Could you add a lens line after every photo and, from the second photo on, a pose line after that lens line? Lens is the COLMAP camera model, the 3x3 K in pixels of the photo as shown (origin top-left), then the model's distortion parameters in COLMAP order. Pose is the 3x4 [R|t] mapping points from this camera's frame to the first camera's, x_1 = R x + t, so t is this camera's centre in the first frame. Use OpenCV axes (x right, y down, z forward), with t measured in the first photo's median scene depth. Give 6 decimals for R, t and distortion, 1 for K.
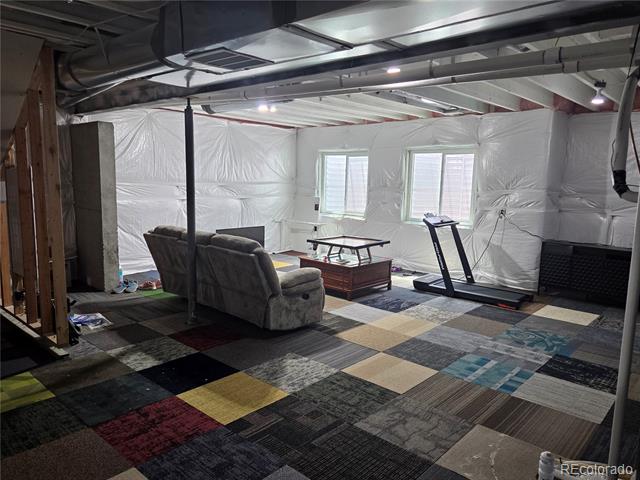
lens RADIAL K [[462.6, 0, 318.2], [0, 462.6, 237.3], [0, 0, 1]] dist [0.097009, -0.077931]
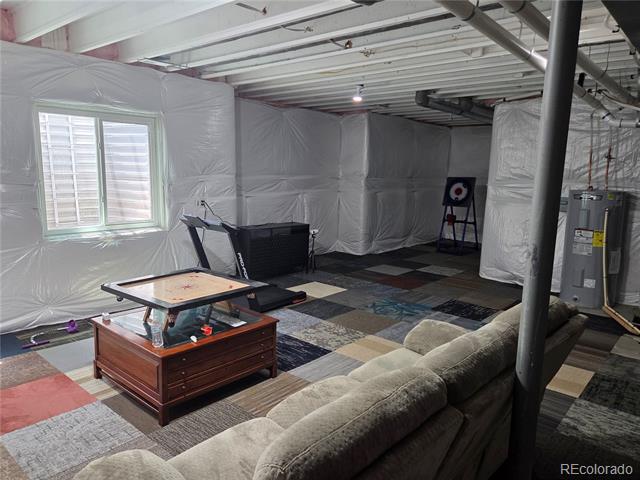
lens RADIAL K [[462.6, 0, 318.2], [0, 462.6, 237.3], [0, 0, 1]] dist [0.097009, -0.077931]
pose [[-0.014416, -0.183744, 0.982868, -0.555772], [0.099396, 0.977839, 0.184261, -0.163661], [-0.994944, 0.100349, 0.004167, 1.042347]]
